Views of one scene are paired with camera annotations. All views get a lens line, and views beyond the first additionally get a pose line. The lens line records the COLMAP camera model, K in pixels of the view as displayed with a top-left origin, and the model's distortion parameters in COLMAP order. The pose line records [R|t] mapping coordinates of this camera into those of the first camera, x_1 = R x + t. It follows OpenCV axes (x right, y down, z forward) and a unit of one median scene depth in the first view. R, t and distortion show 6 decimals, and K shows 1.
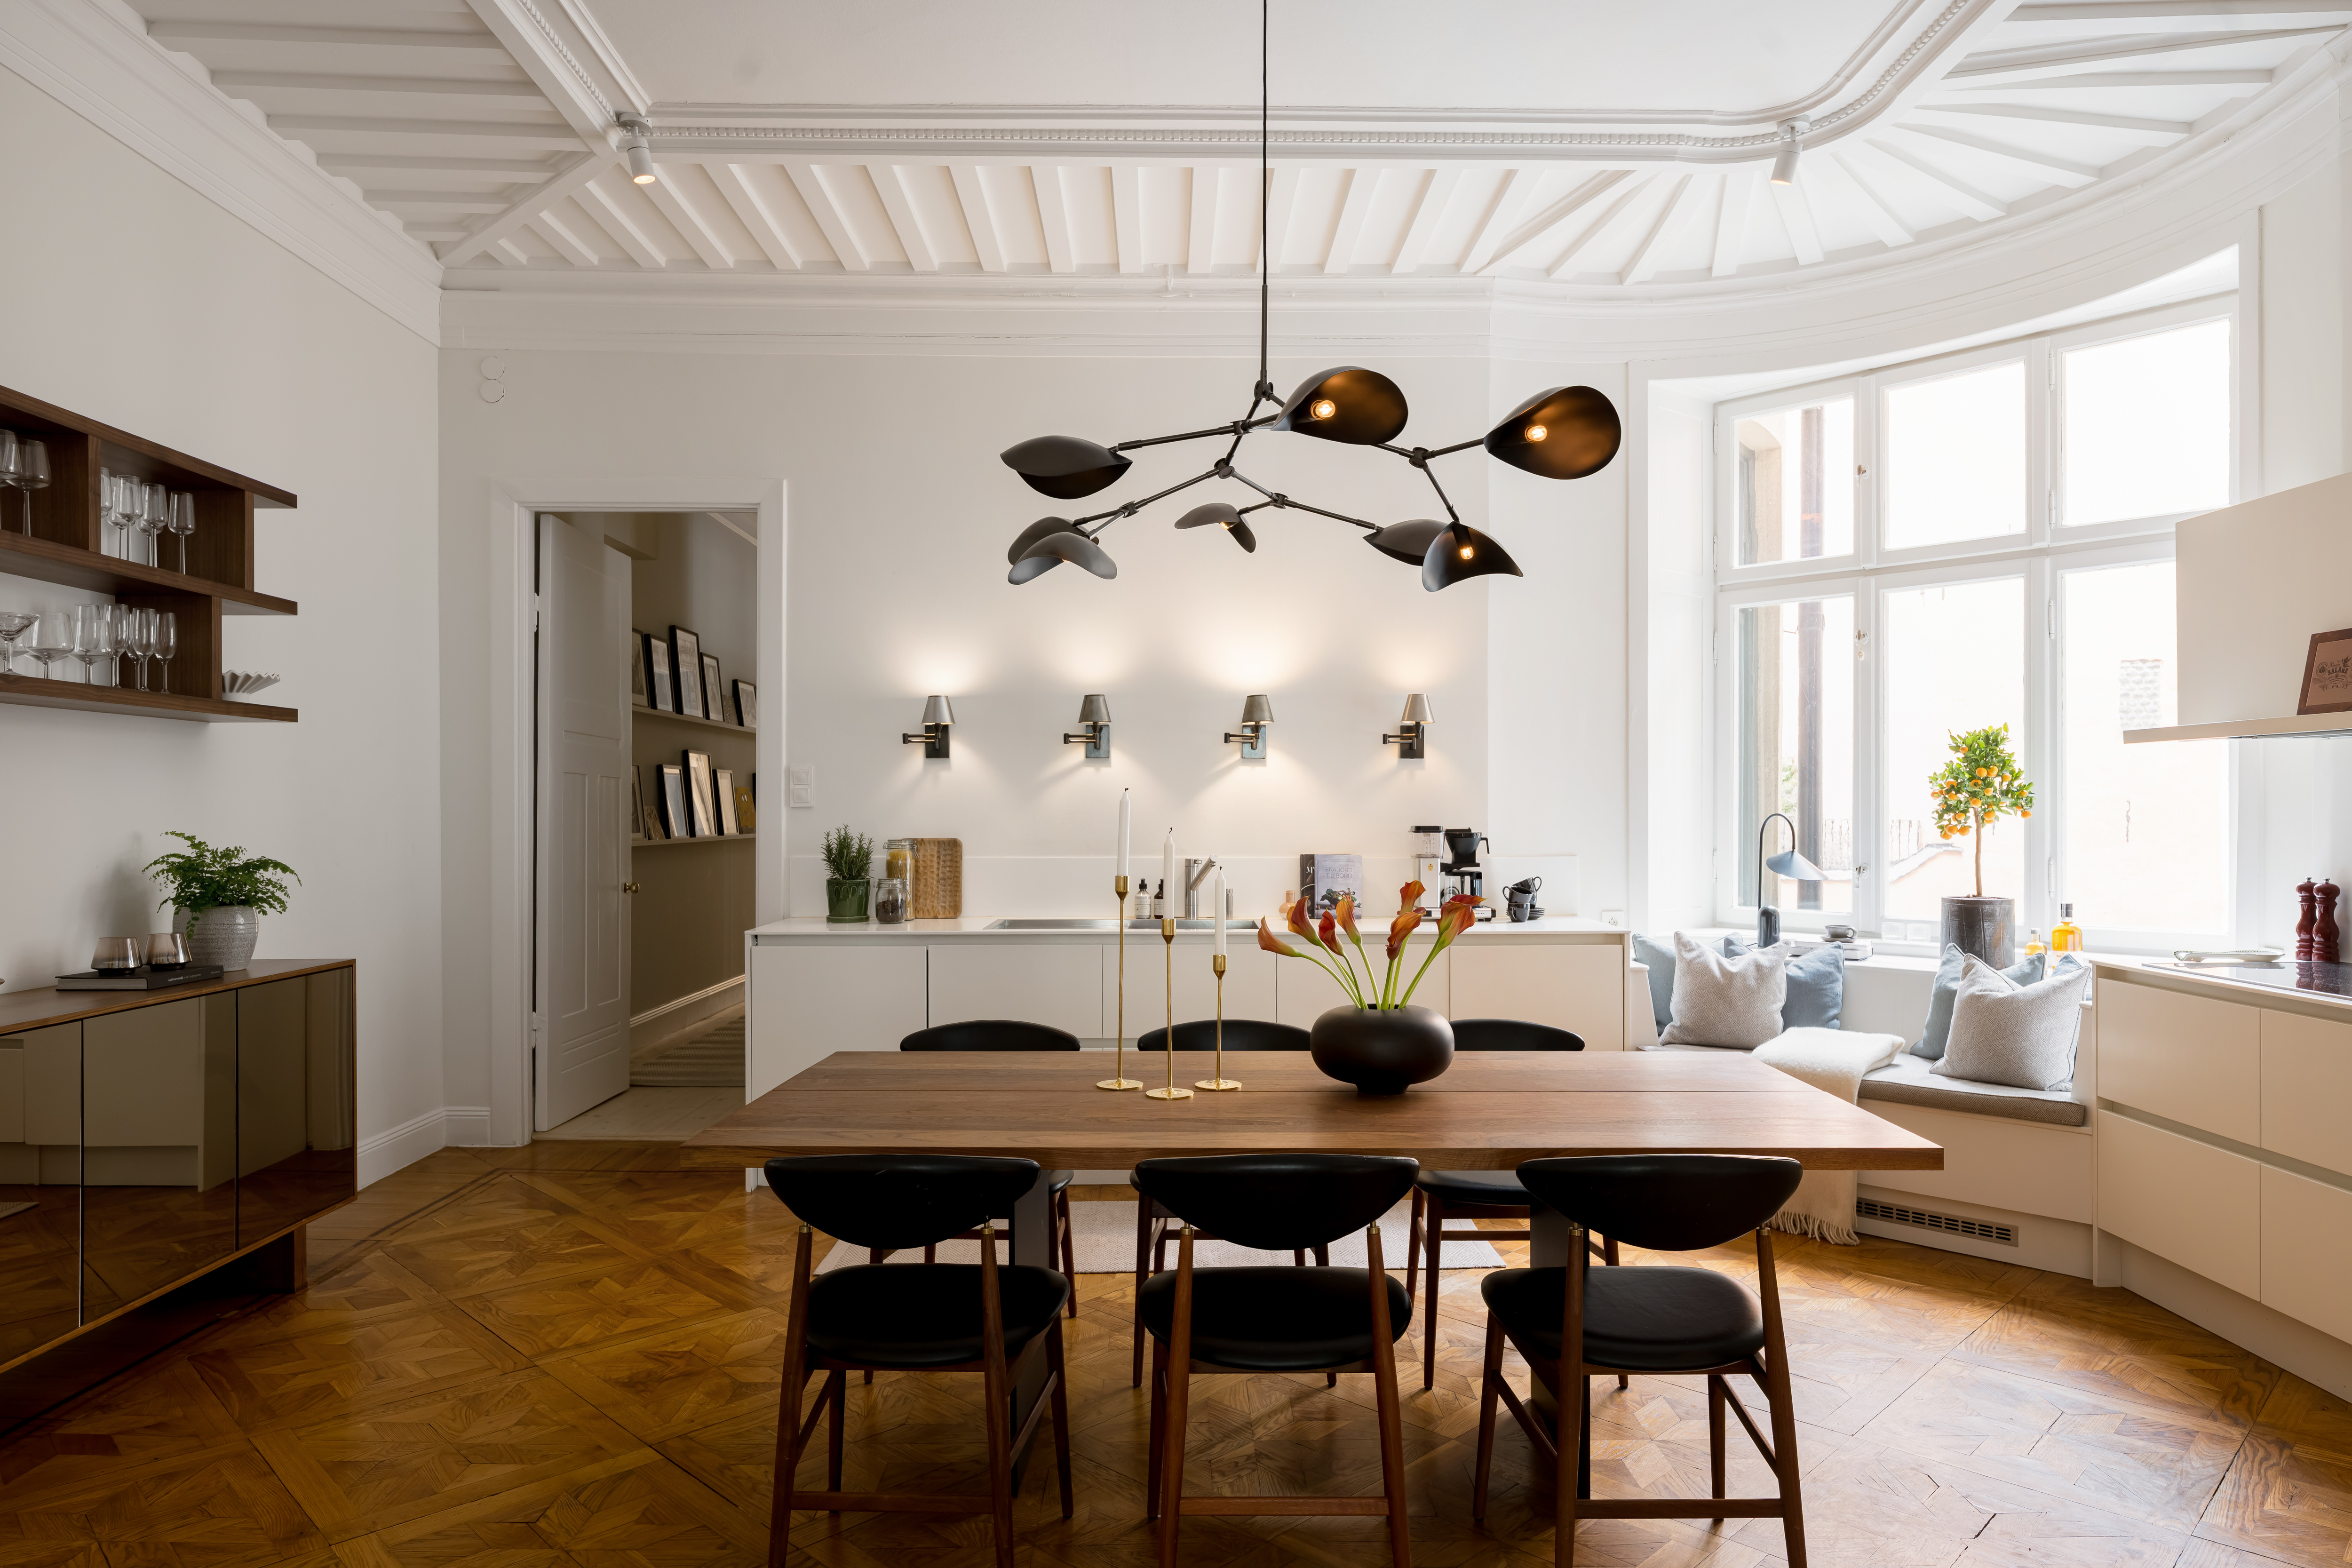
lens RADIAL K [[1405.1, 0, 1190.6], [0, 1405.1, 811.9], [0, 0, 1]] dist [0.001700, -0.004759]
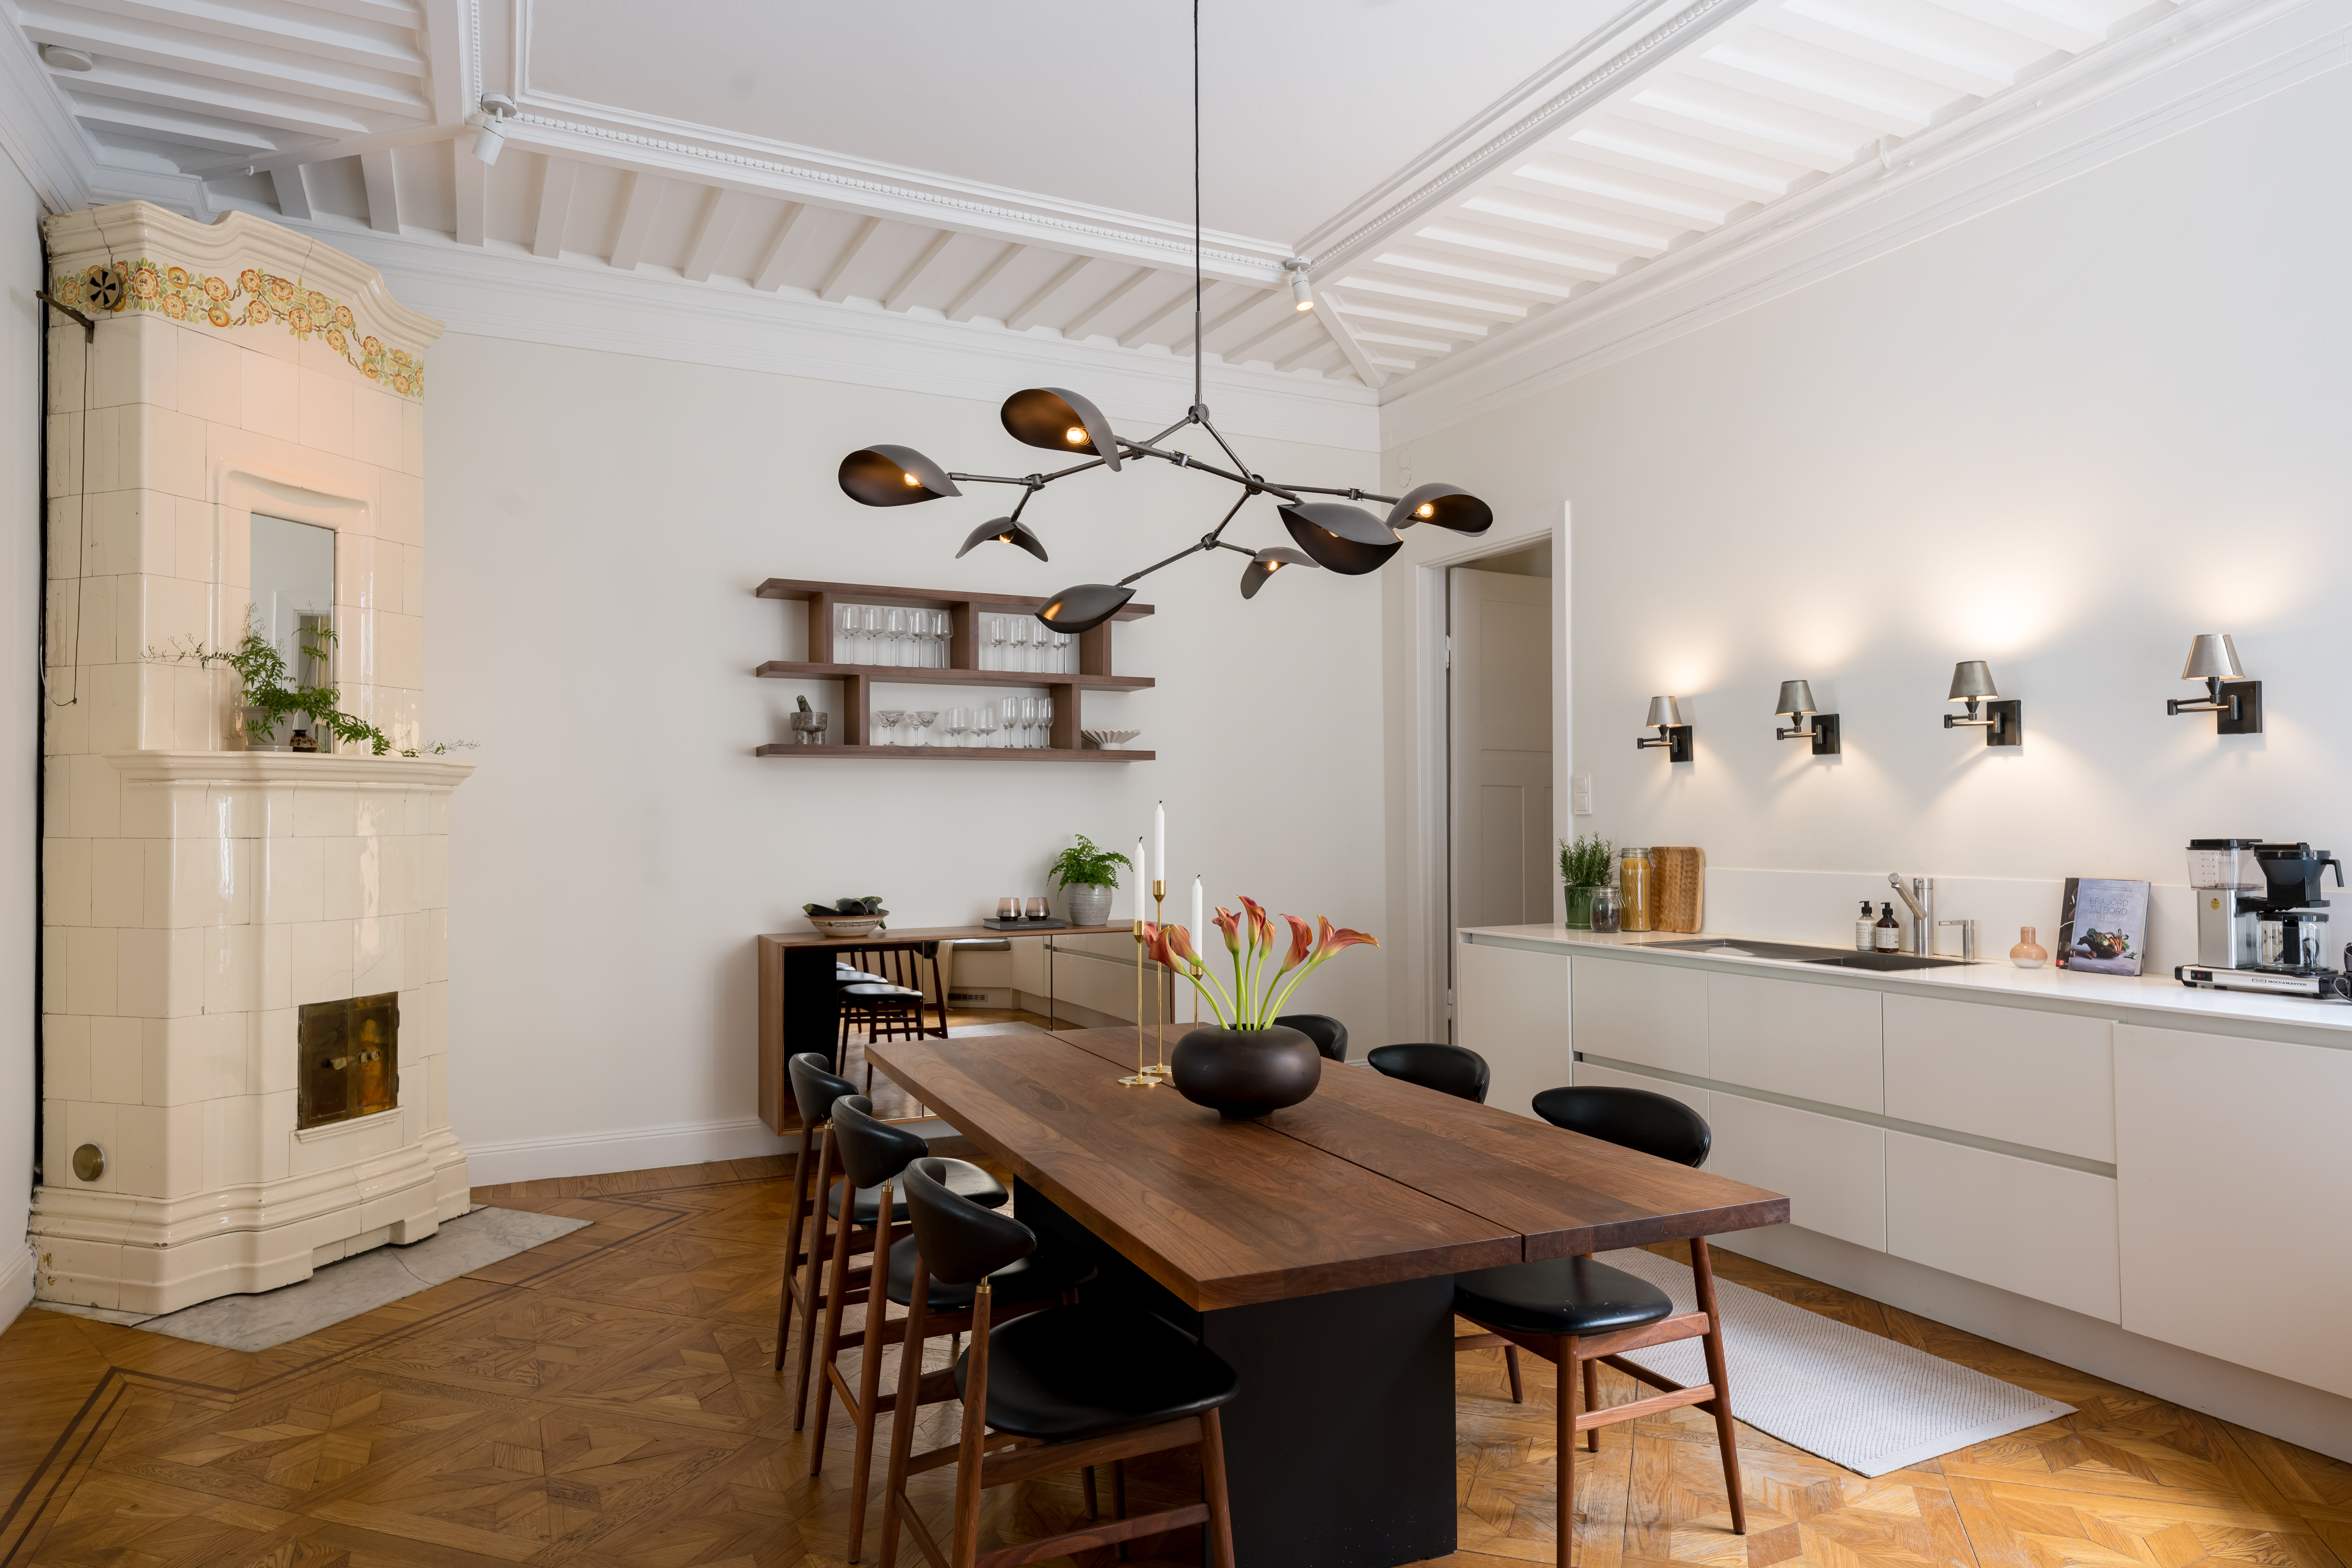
lens RADIAL K [[1405.1, 0, 1190.0], [0, 1405.1, 786.8], [0, 0, 1]] dist [0.001700, -0.004759]
pose [[0.443884, -0.023179, -0.895785, 0.640814], [0.005091, 0.999714, -0.023346, -0.001635], [0.896070, 0.005803, 0.443875, 0.357208]]
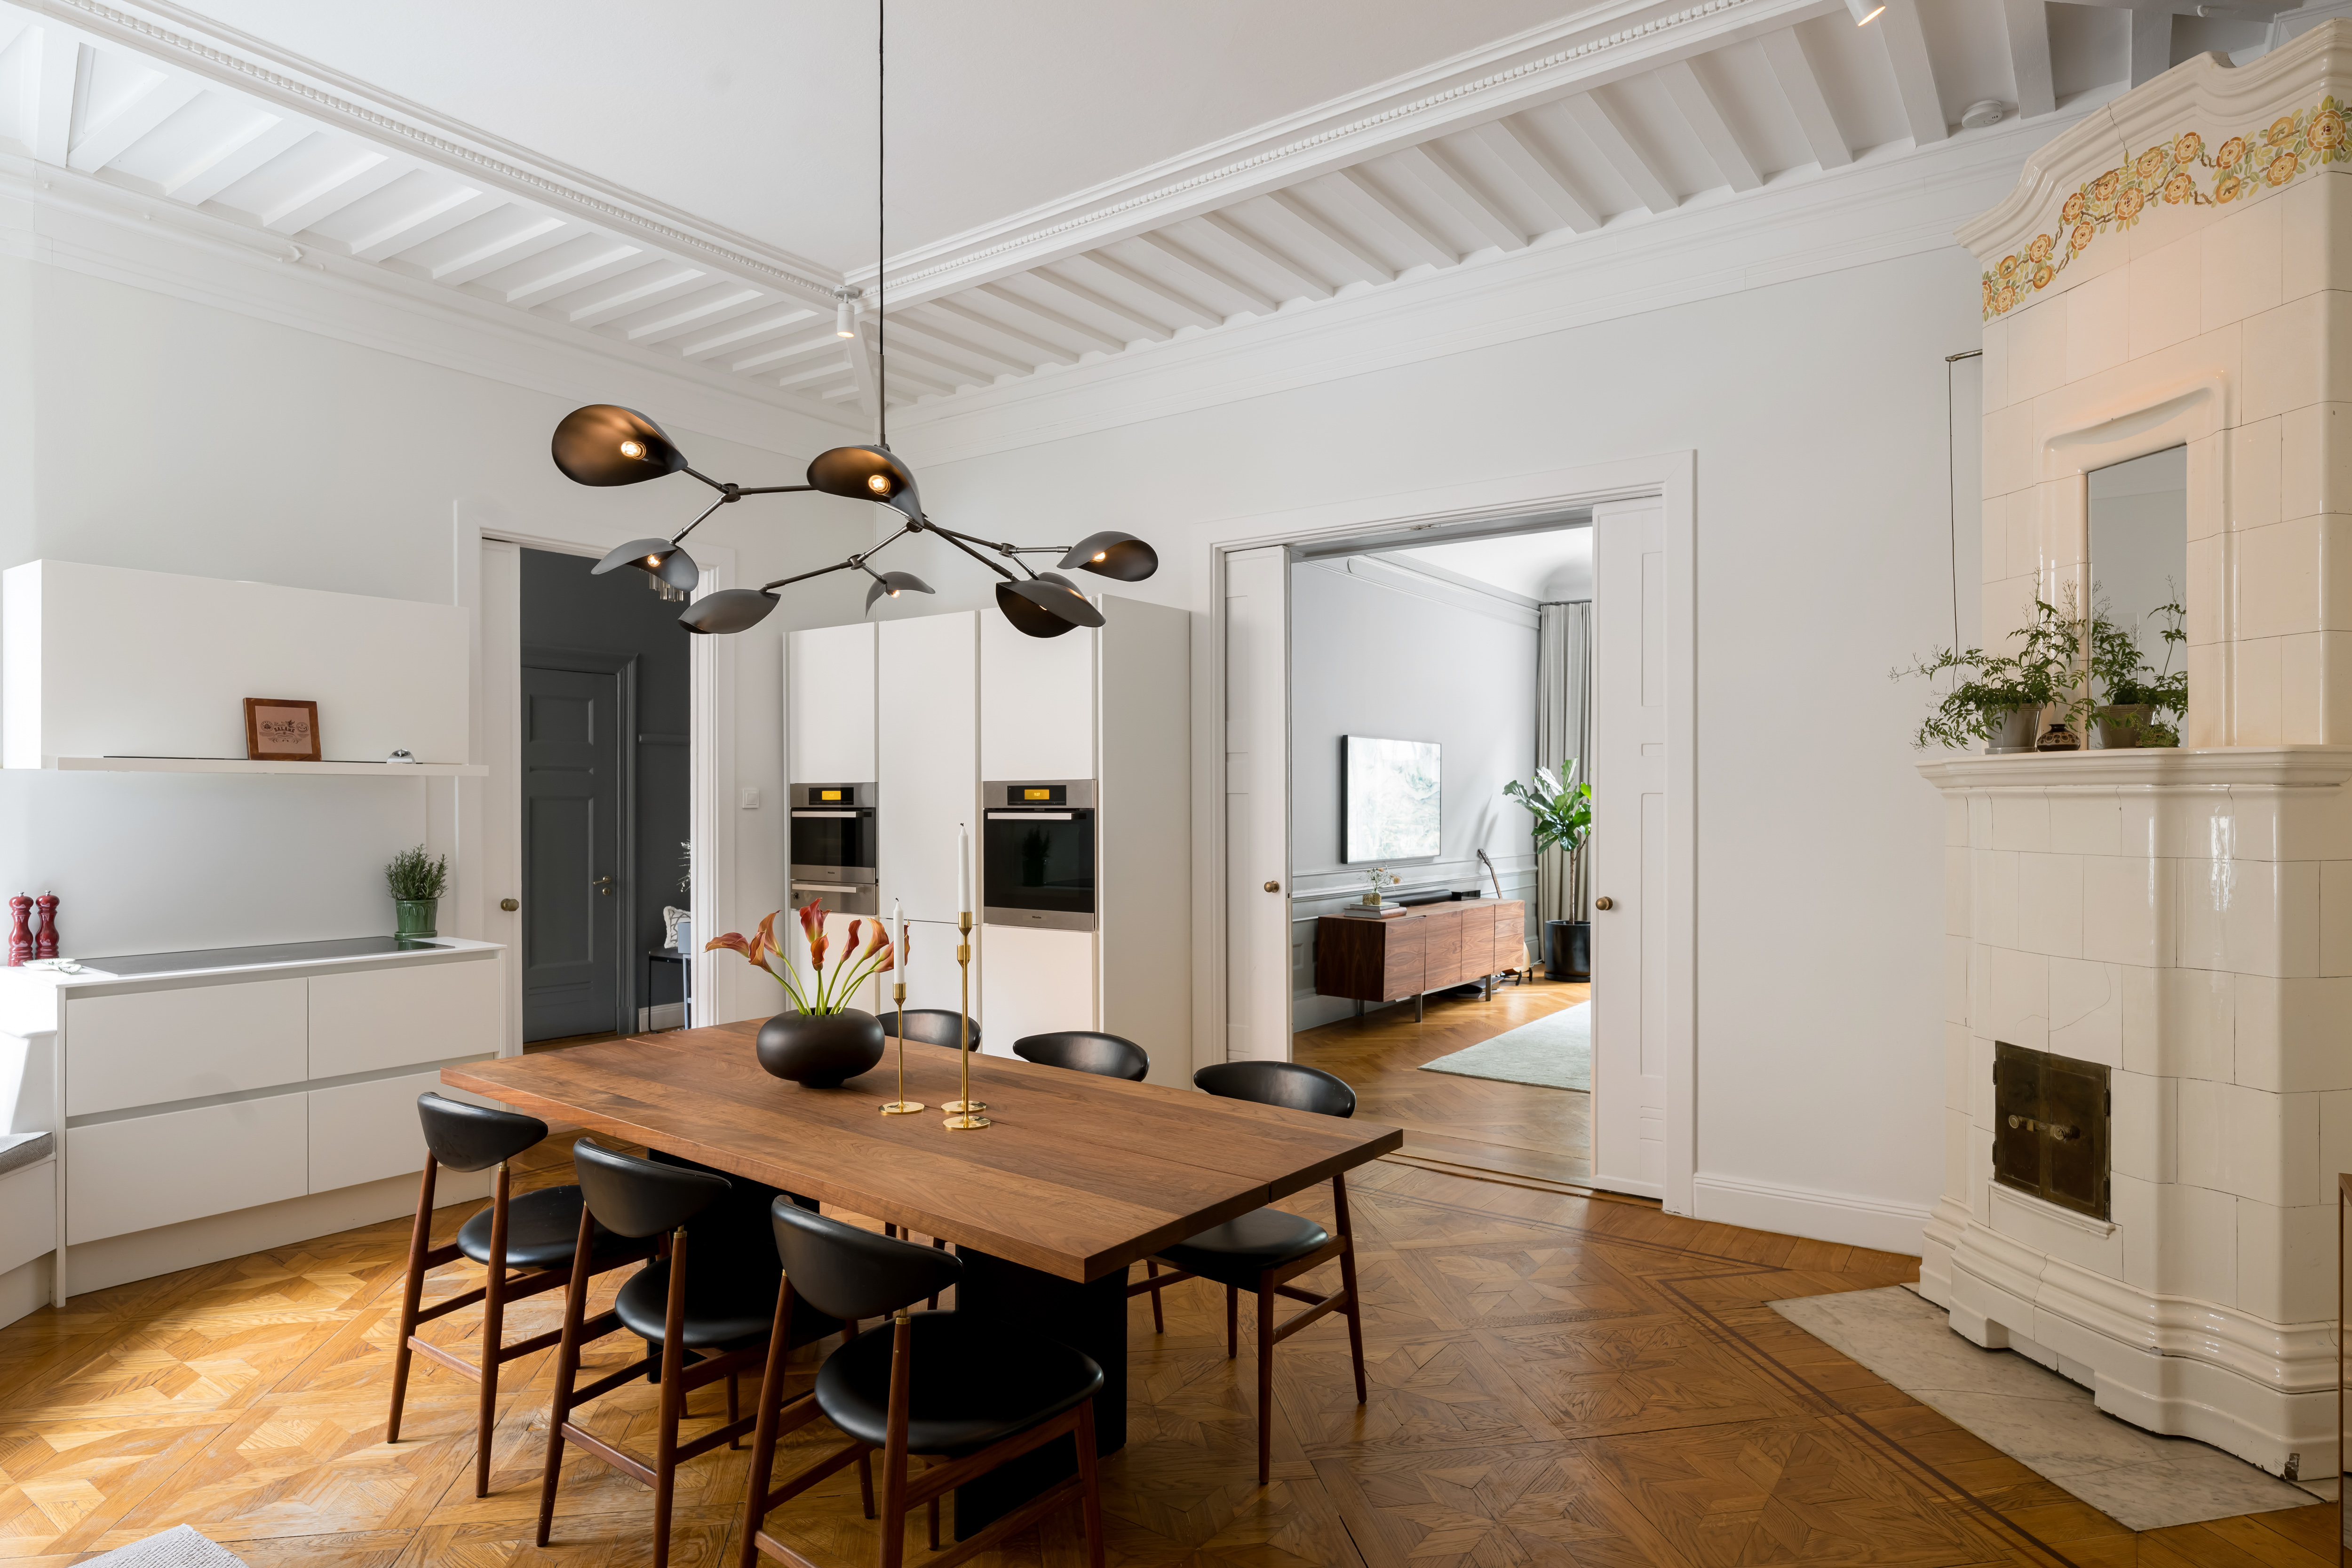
lens RADIAL K [[1362.4, 0, 1196.9], [0, 1362.4, 801.0], [0, 0, 1]] dist [-0.009194, 0.007736]
pose [[-0.812126, -0.001094, 0.583481, -0.509830], [0.000975, 0.999994, 0.003233, -0.024470], [-0.583482, 0.003195, -0.812120, 1.140457]]
